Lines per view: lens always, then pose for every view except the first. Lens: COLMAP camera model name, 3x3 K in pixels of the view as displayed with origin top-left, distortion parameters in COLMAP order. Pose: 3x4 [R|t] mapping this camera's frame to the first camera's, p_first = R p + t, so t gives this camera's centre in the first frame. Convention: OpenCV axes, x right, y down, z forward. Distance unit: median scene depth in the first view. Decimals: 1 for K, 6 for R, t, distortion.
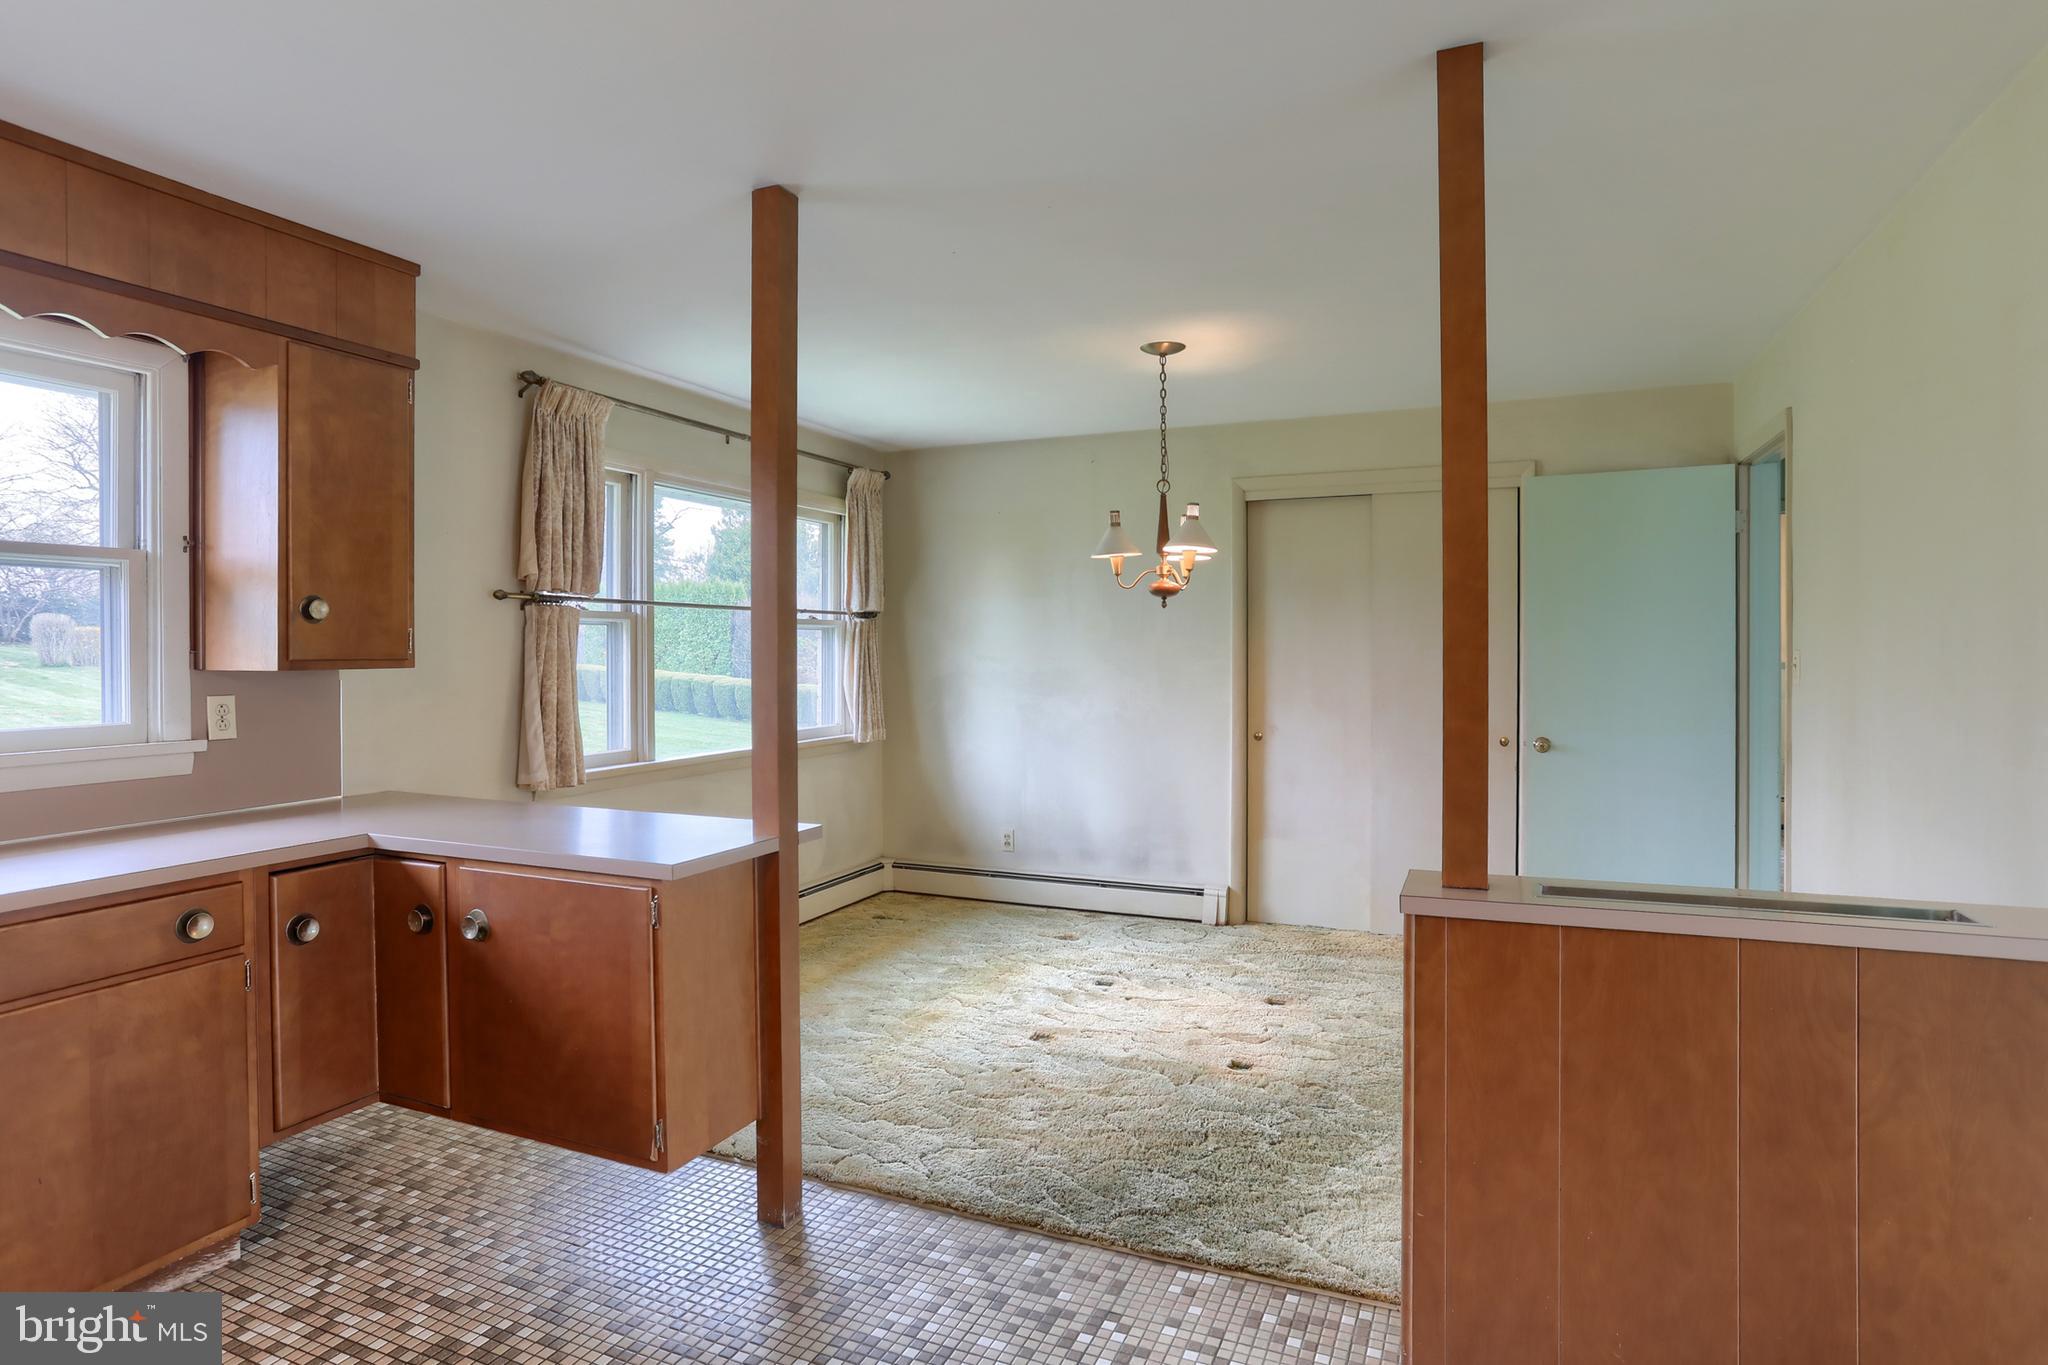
lens RADIAL K [[1082.4, 0, 1023.8], [0, 1082.4, 666.0], [0, 0, 1]] dist [-0.049541, 0.018615]
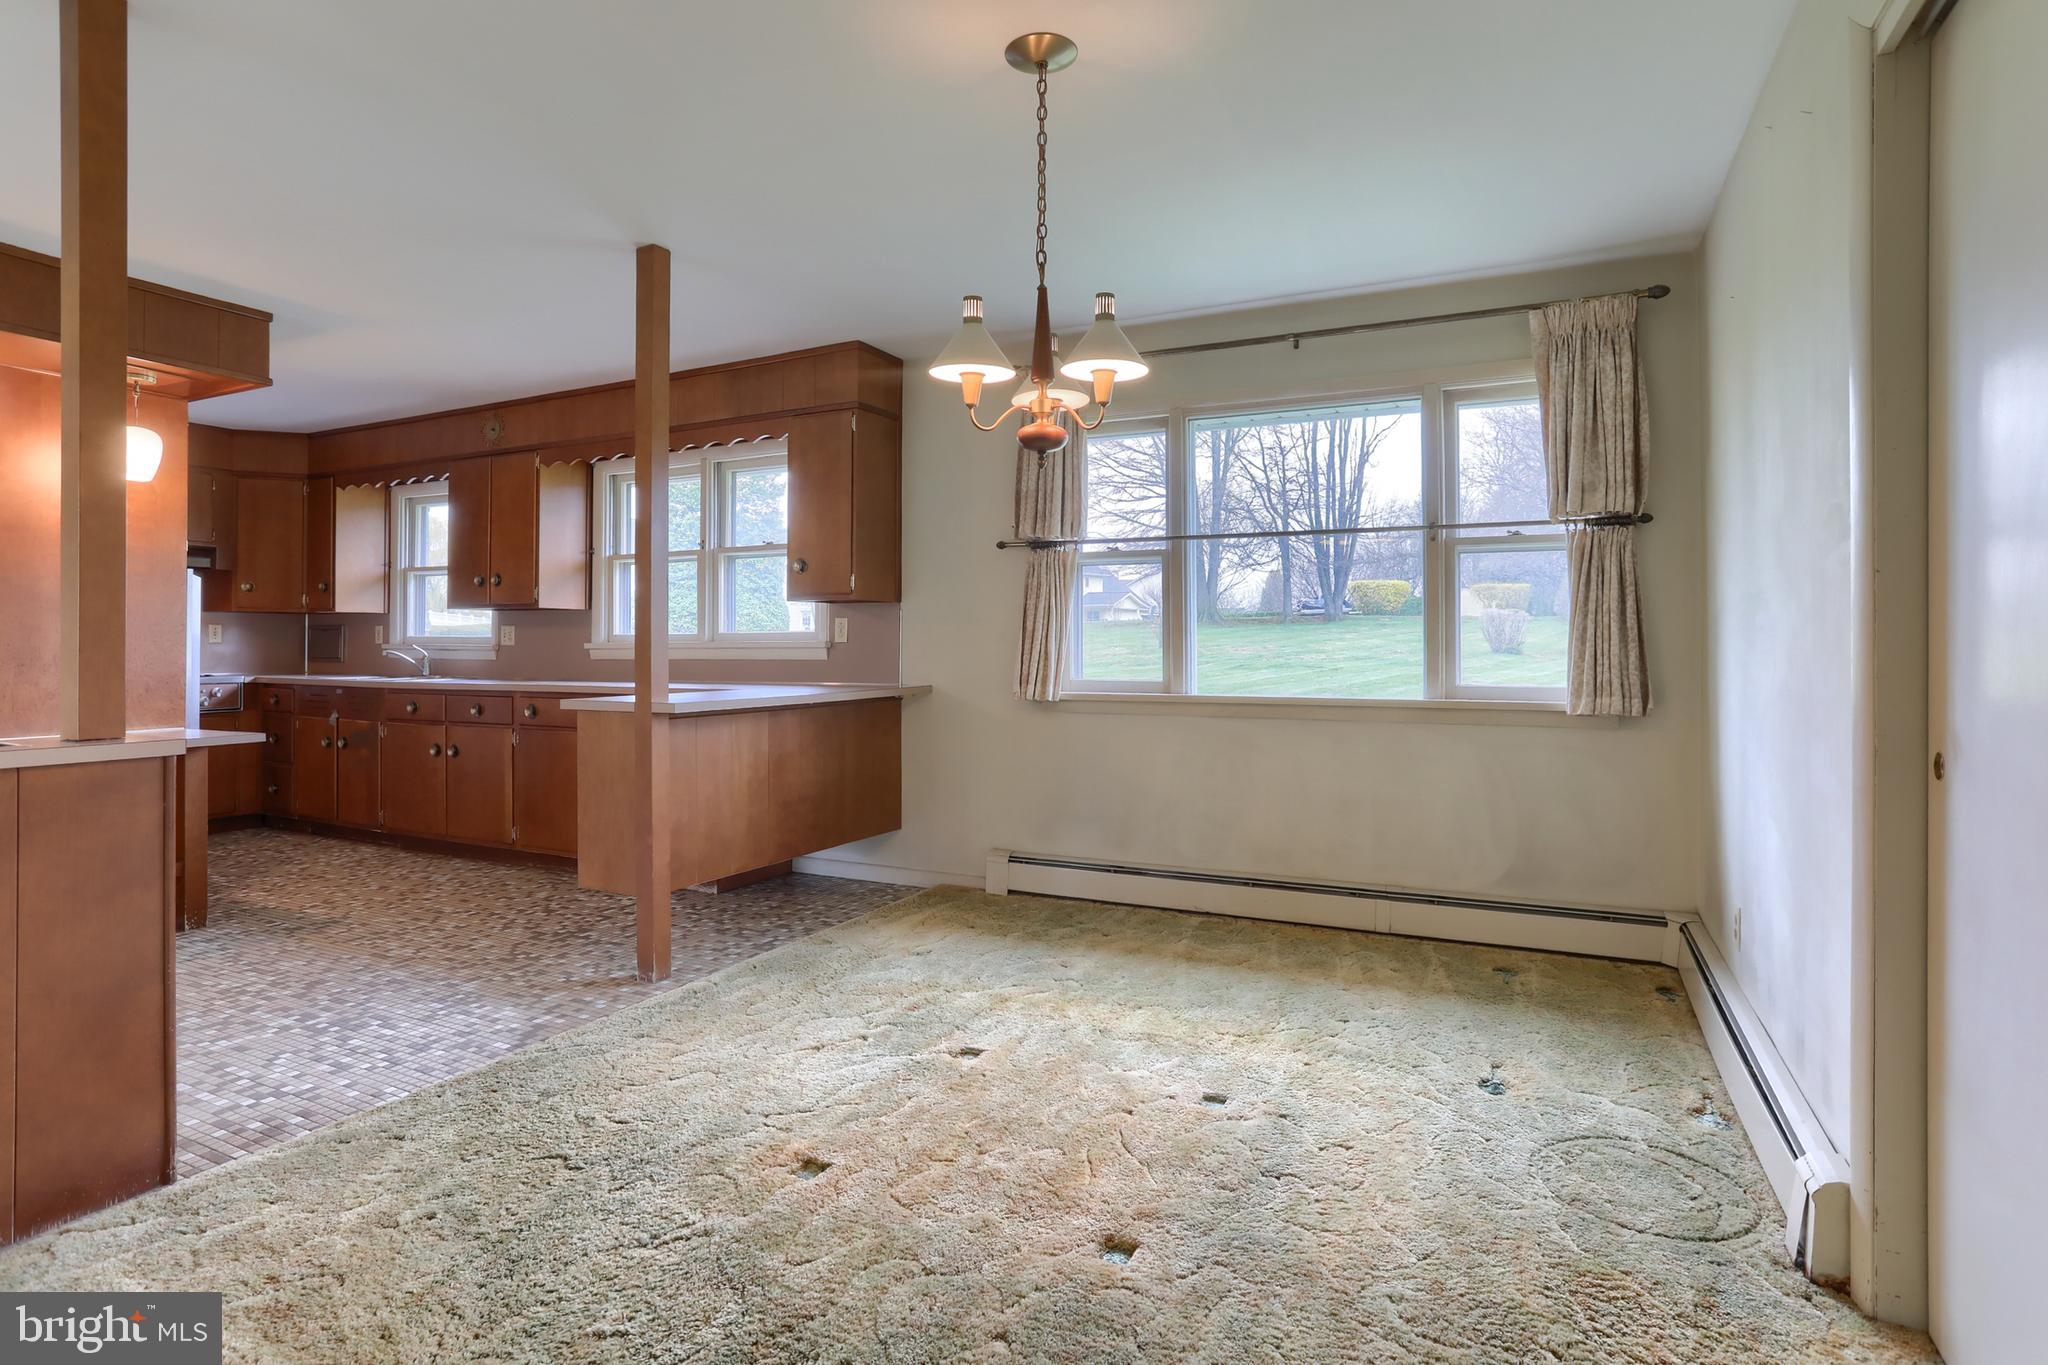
lens RADIAL K [[1036.7, 0, 1020.2], [0, 1036.7, 640.5], [0, 0, 1]] dist [-0.051017, 0.027301]
pose [[-0.055395, 0.001449, -0.998463, 1.009345], [-0.013218, 0.999910, 0.002184, 0.060443], [0.998377, 0.013319, -0.055370, 1.441585]]
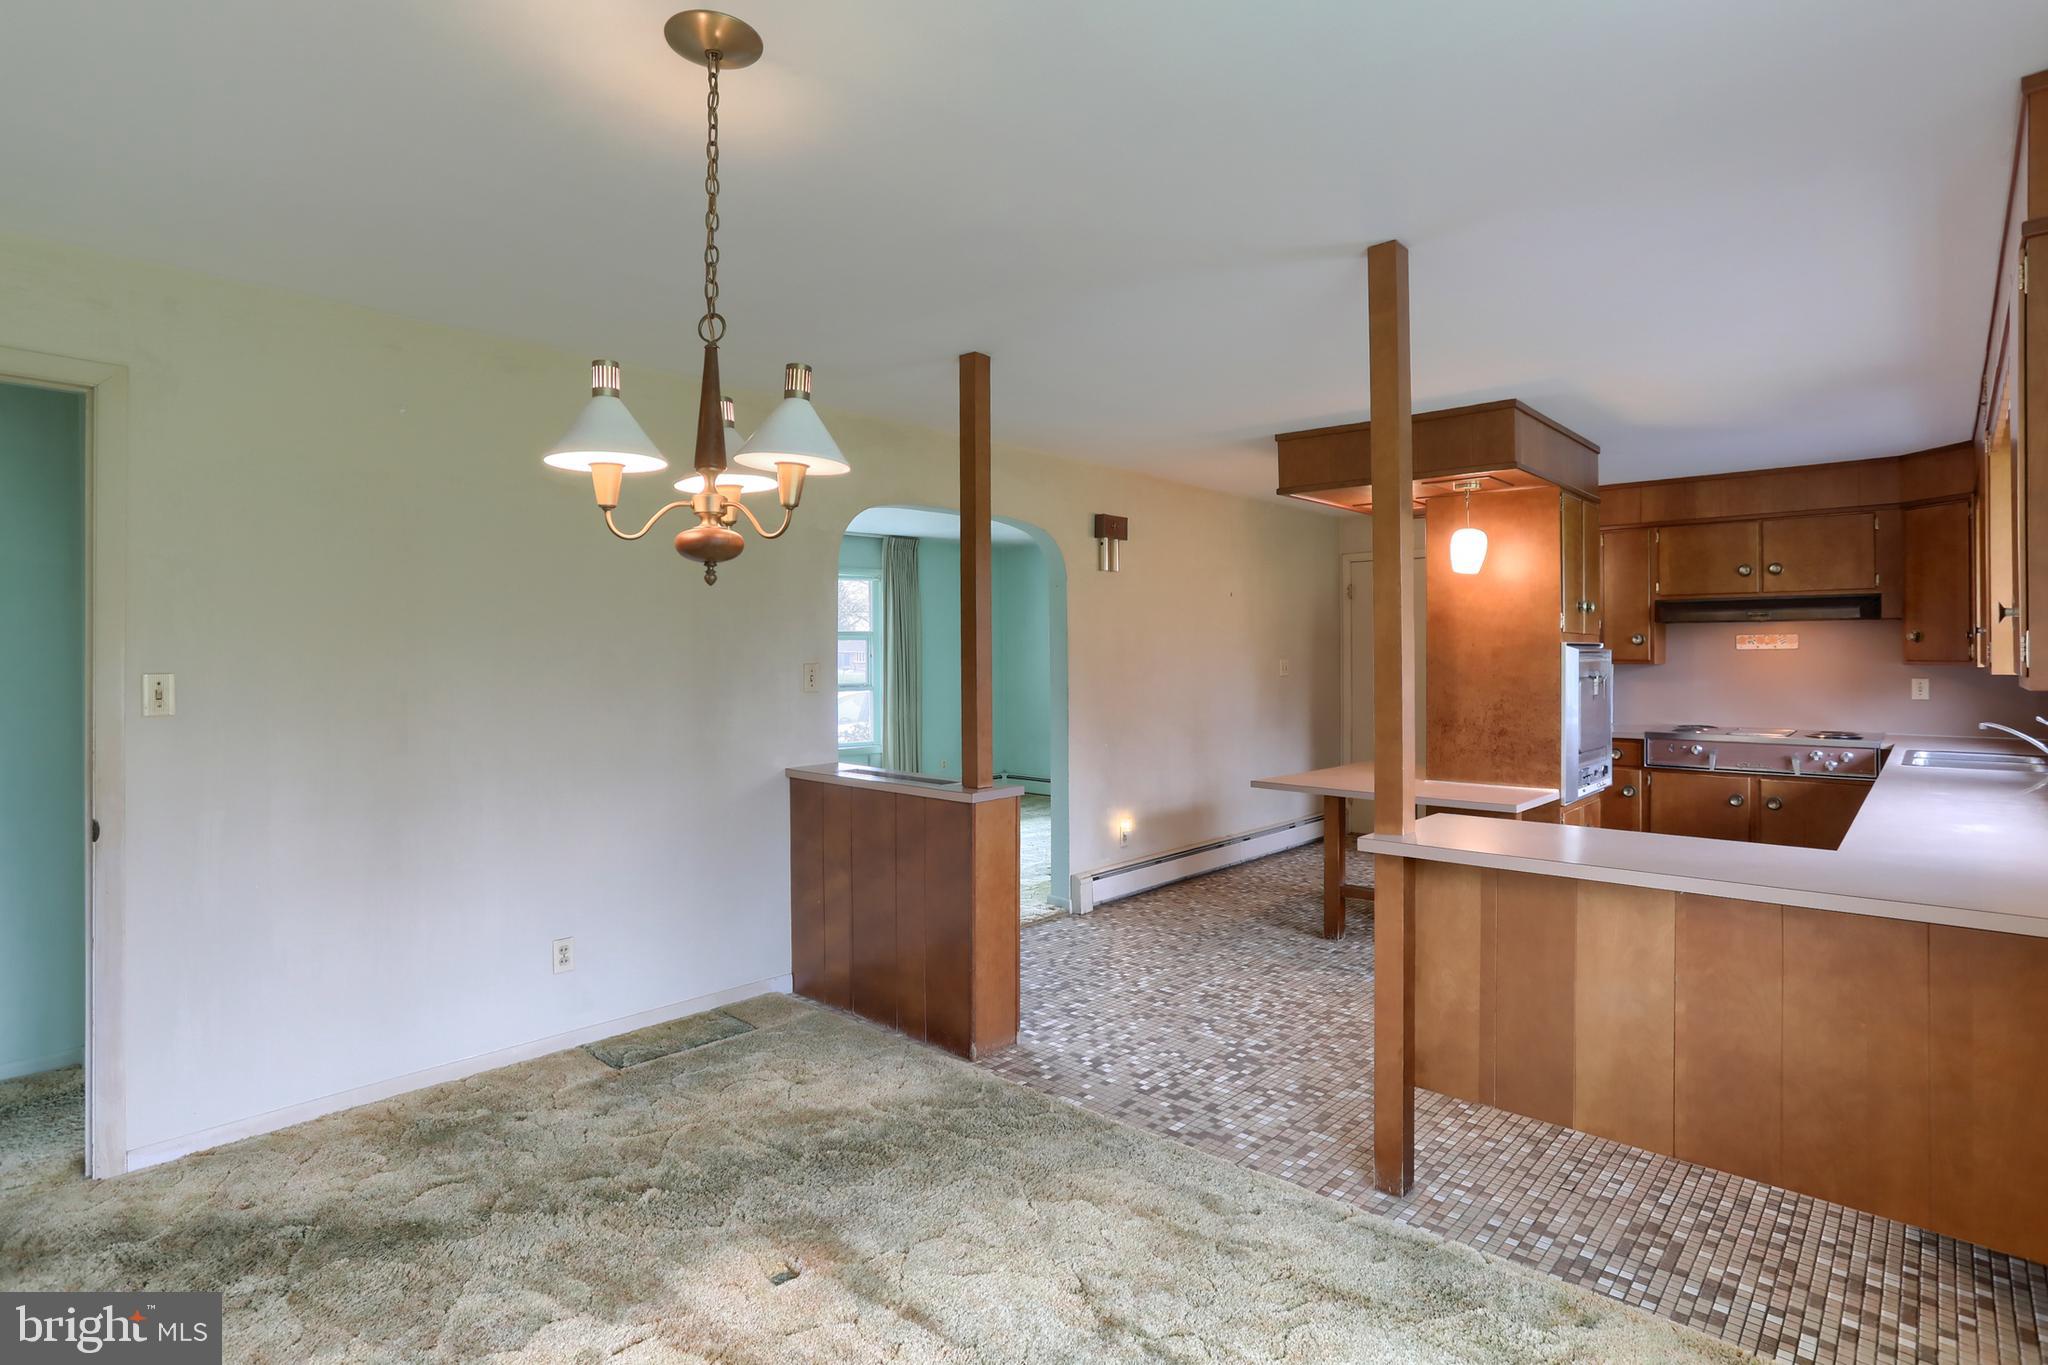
lens RADIAL K [[1036.7, 0, 1041.6], [0, 1036.7, 653.9], [0, 0, 1]] dist [-0.051017, 0.027301]
pose [[-0.949966, 0.008687, 0.312233, -0.201638], [0.012143, 0.999885, 0.009124, -0.037087], [-0.312117, 0.012458, -0.949962, 1.946621]]
